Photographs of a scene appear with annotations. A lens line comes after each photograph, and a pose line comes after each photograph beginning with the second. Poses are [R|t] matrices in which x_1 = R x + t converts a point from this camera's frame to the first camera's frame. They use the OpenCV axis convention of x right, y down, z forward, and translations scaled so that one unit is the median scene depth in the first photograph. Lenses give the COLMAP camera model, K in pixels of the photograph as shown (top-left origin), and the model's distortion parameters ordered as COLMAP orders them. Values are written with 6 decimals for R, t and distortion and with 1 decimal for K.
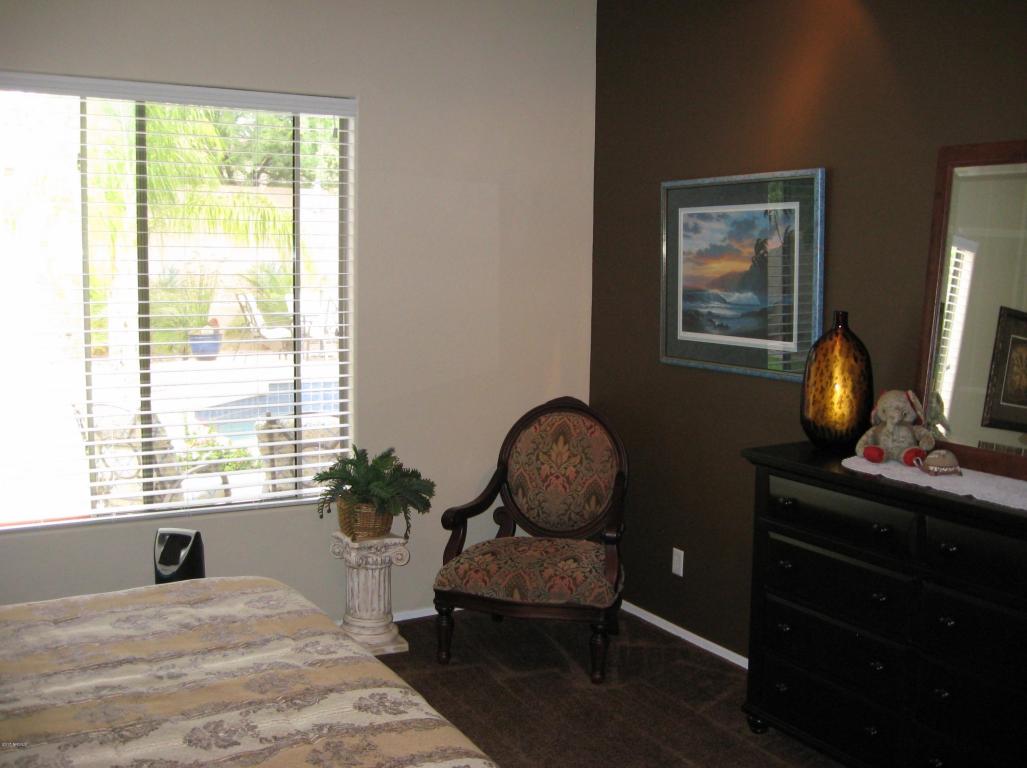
lens RADIAL K [[1090.3, 0, 513.5], [0, 1090.3, 384.0], [0, 0, 1]] dist [-0.136460, 0.143398]
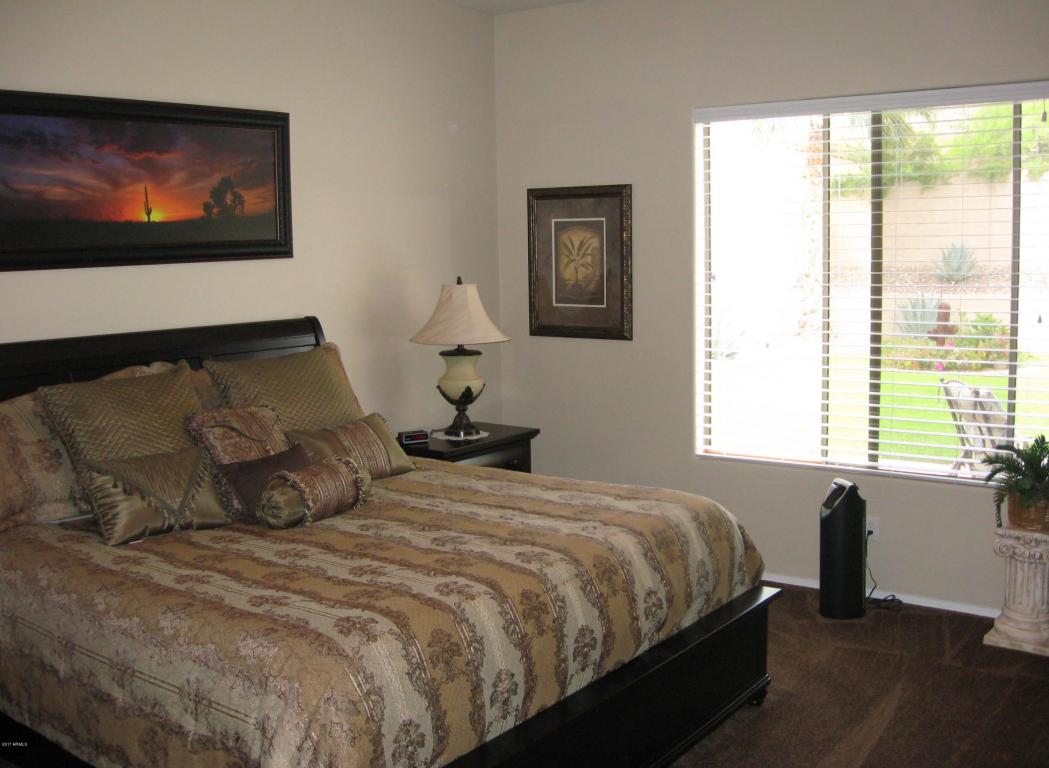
lens RADIAL K [[1120.8, 0, 524.5], [0, 1120.8, 384.0], [0, 0, 1]] dist [-0.133386, 0.028691]
pose [[0.376668, 0.083913, -0.922540, 0.626547], [-0.084671, 0.994839, 0.055919, -0.005526], [0.922470, 0.057049, 0.381829, 0.214010]]
